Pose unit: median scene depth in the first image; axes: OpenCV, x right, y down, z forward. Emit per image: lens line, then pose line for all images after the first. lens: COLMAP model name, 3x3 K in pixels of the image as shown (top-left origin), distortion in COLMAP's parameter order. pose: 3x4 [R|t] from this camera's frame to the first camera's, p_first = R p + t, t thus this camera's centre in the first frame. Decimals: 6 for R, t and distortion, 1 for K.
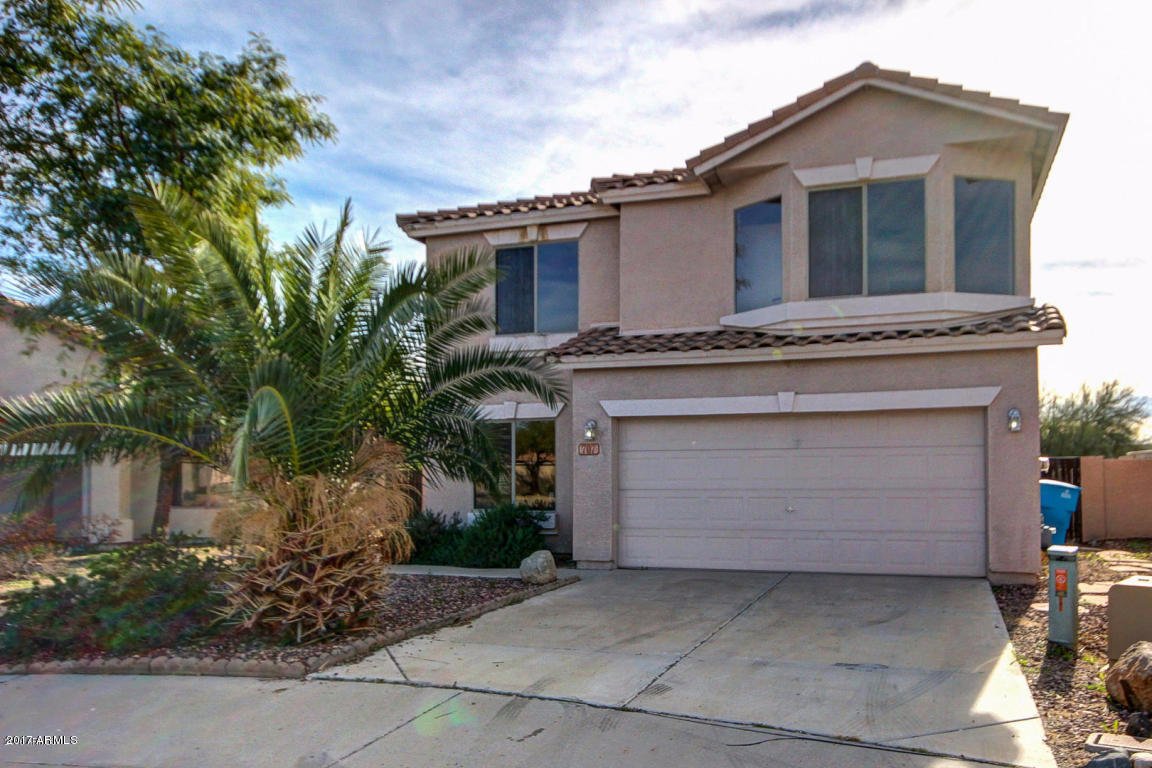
lens RADIAL K [[1297.4, 0, 579.5], [0, 1297.4, 386.0], [0, 0, 1]] dist [0.035165, 0.000000]
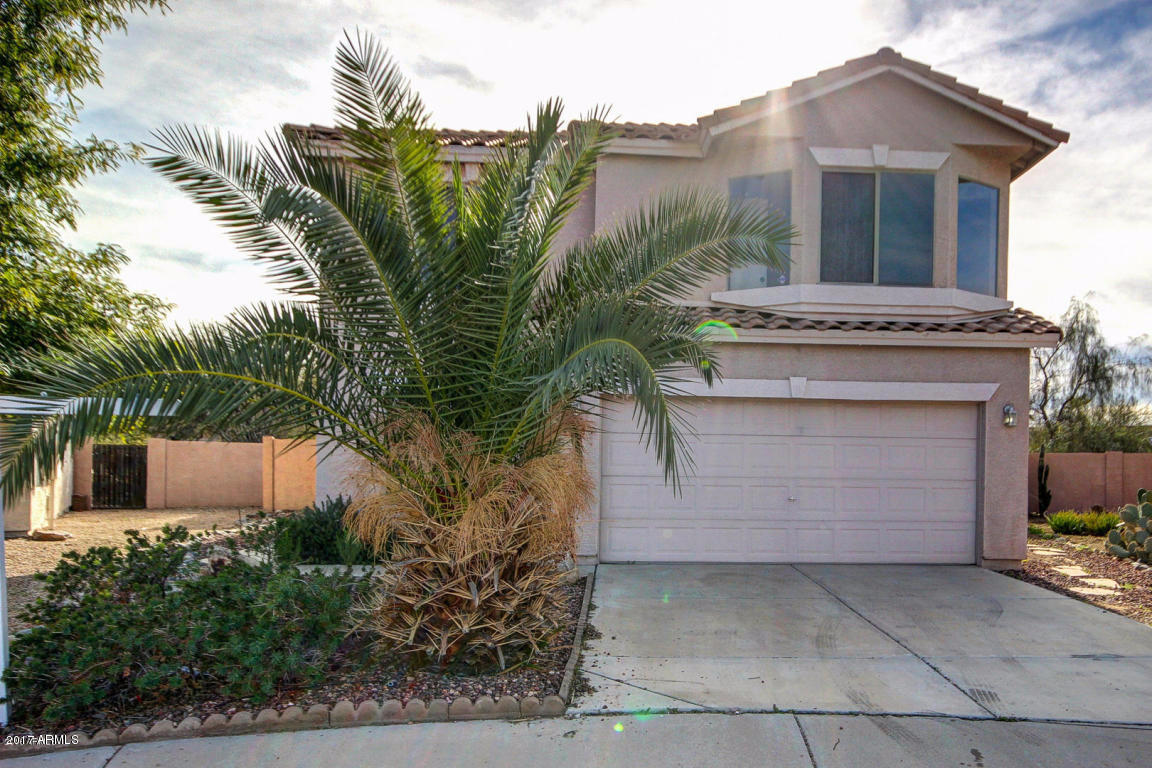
lens RADIAL K [[1297.4, 0, 575.5], [0, 1297.4, 423.2], [0, 0, 1]] dist [0.035165, 0.000000]
pose [[0.844587, 0.034261, 0.534322, -0.501155], [-0.056884, 0.998044, 0.025920, 0.023478], [-0.532389, -0.052286, 0.844884, 0.277593]]
